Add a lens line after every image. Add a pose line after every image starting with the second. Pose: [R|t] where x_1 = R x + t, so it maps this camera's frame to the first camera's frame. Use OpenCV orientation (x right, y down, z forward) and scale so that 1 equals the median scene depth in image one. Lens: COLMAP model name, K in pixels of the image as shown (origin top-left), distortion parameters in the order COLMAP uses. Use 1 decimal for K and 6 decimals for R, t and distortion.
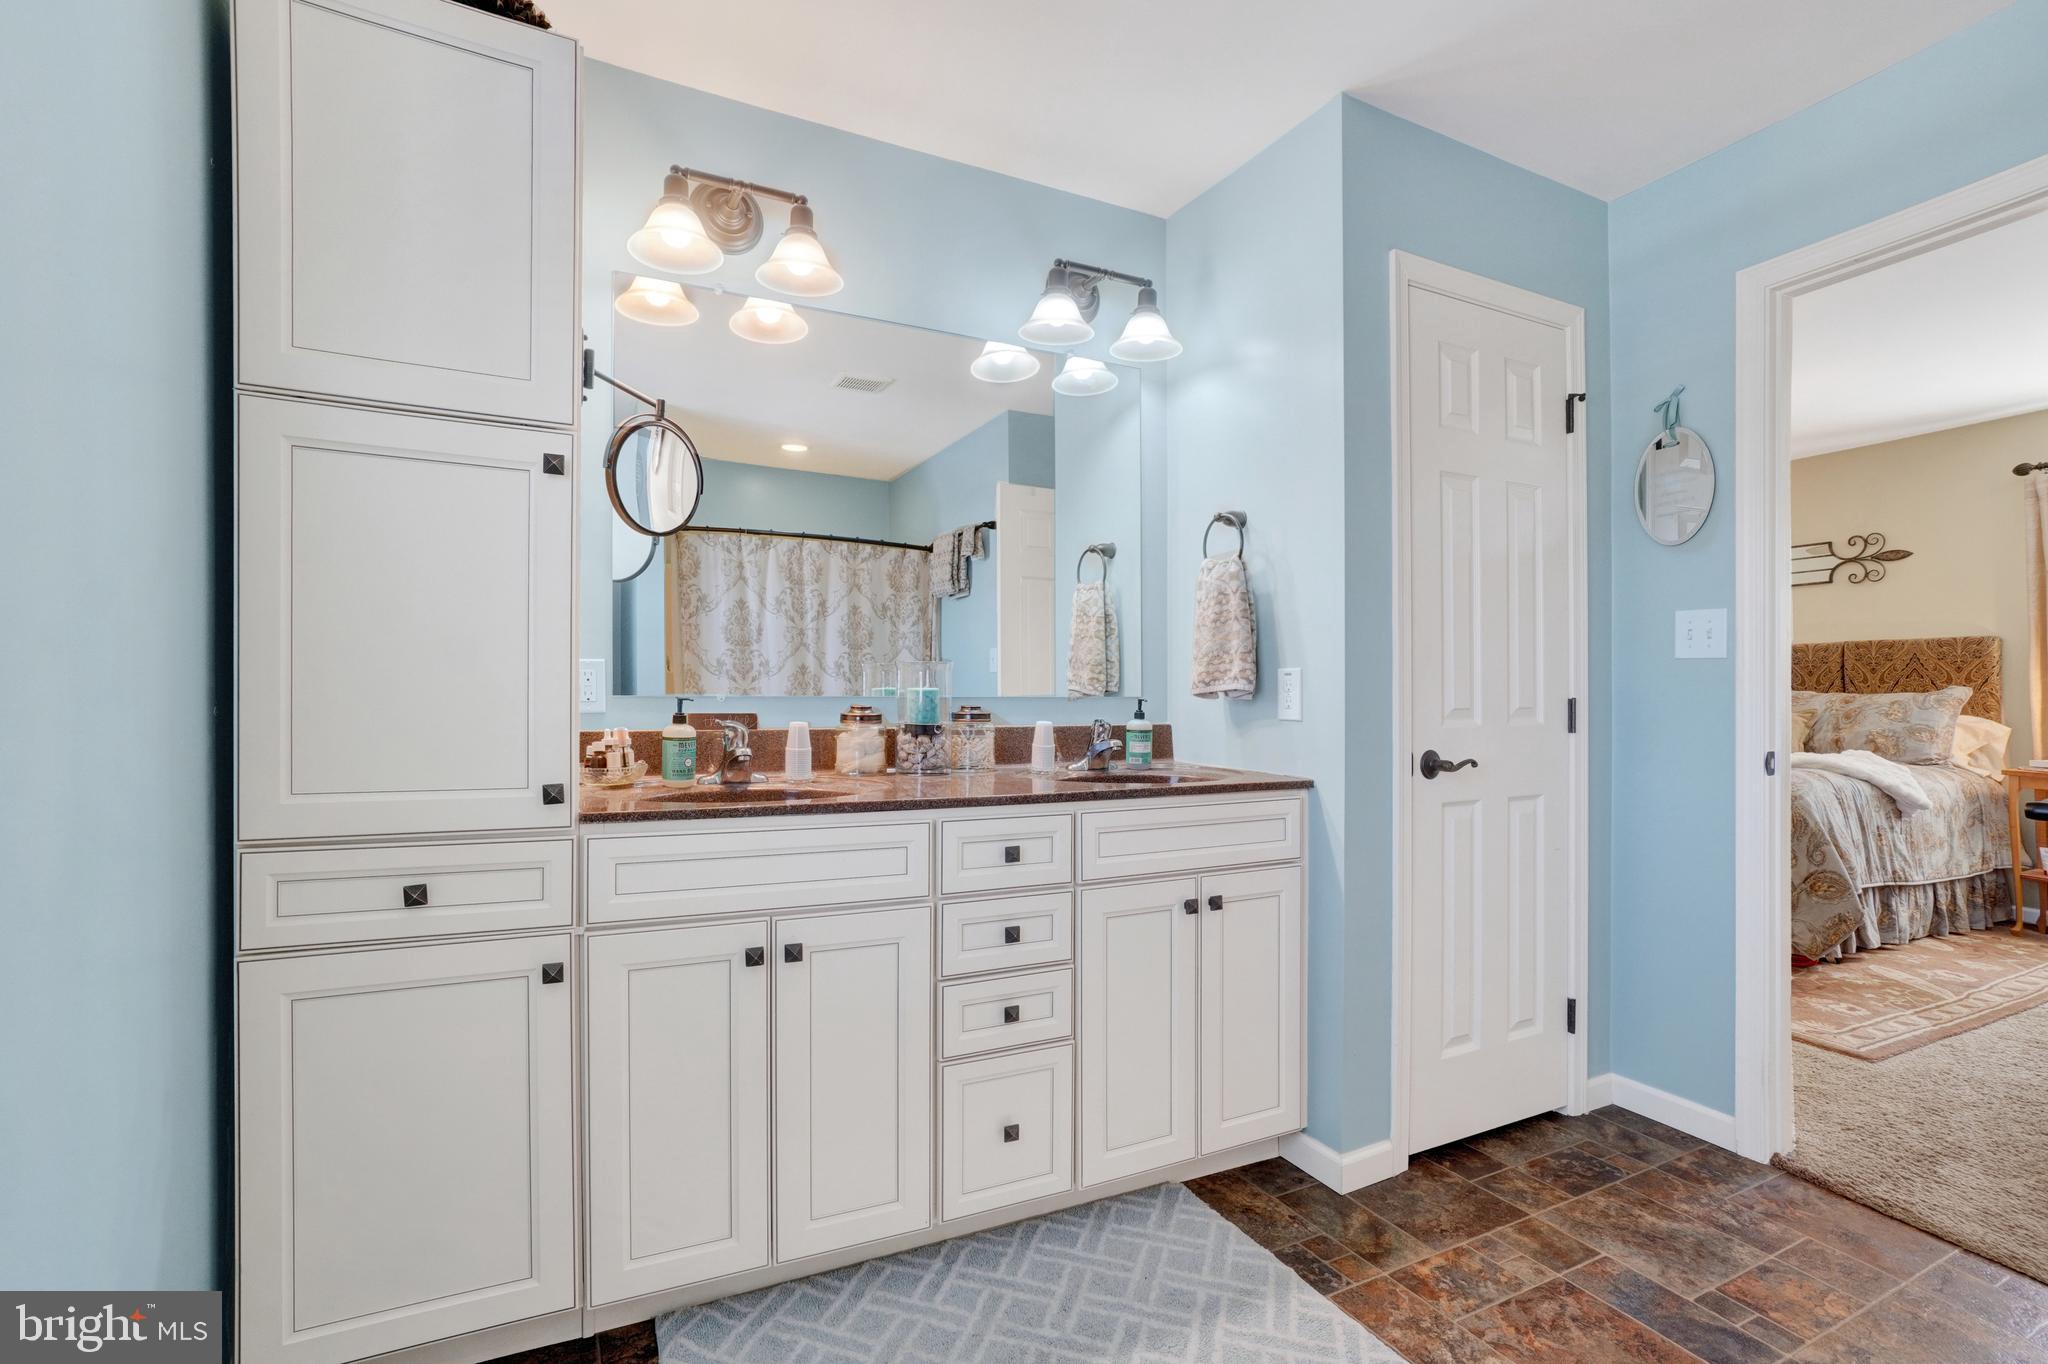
lens RADIAL K [[926.3, 0, 999.0], [0, 926.3, 681.9], [0, 0, 1]] dist [-0.061297, 0.021356]
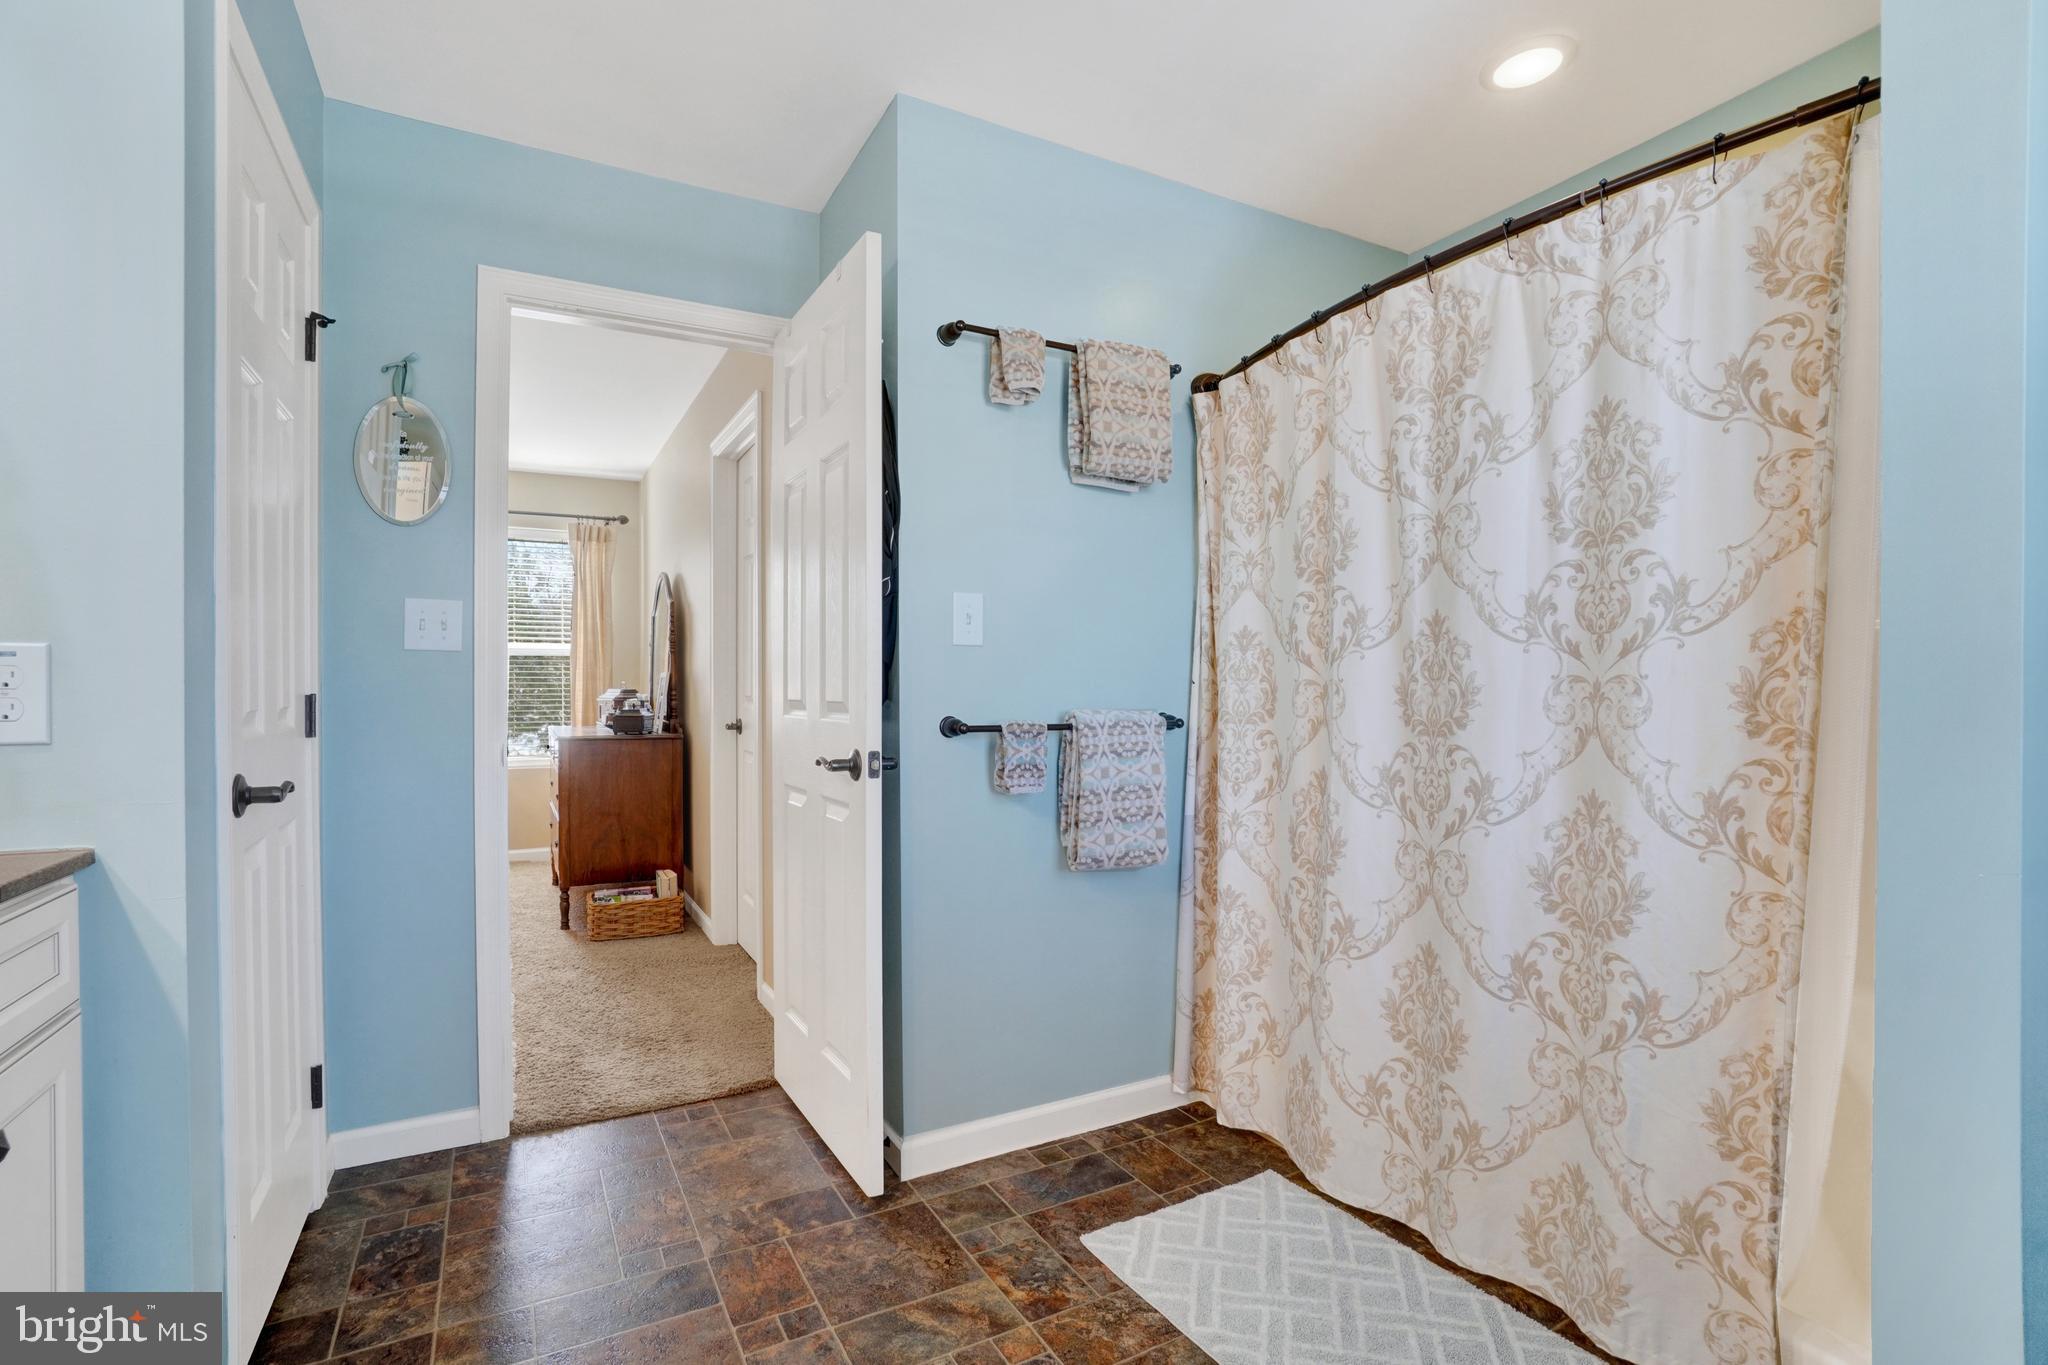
lens RADIAL K [[906.8, 0, 992.9], [0, 906.8, 678.9], [0, 0, 1]] dist [0.015306, -0.000199]
pose [[-0.036468, -0.002407, 0.999332, -0.234519], [-0.019140, 0.999815, 0.001710, -0.008618], [-0.999152, -0.019065, -0.036507, 0.484588]]
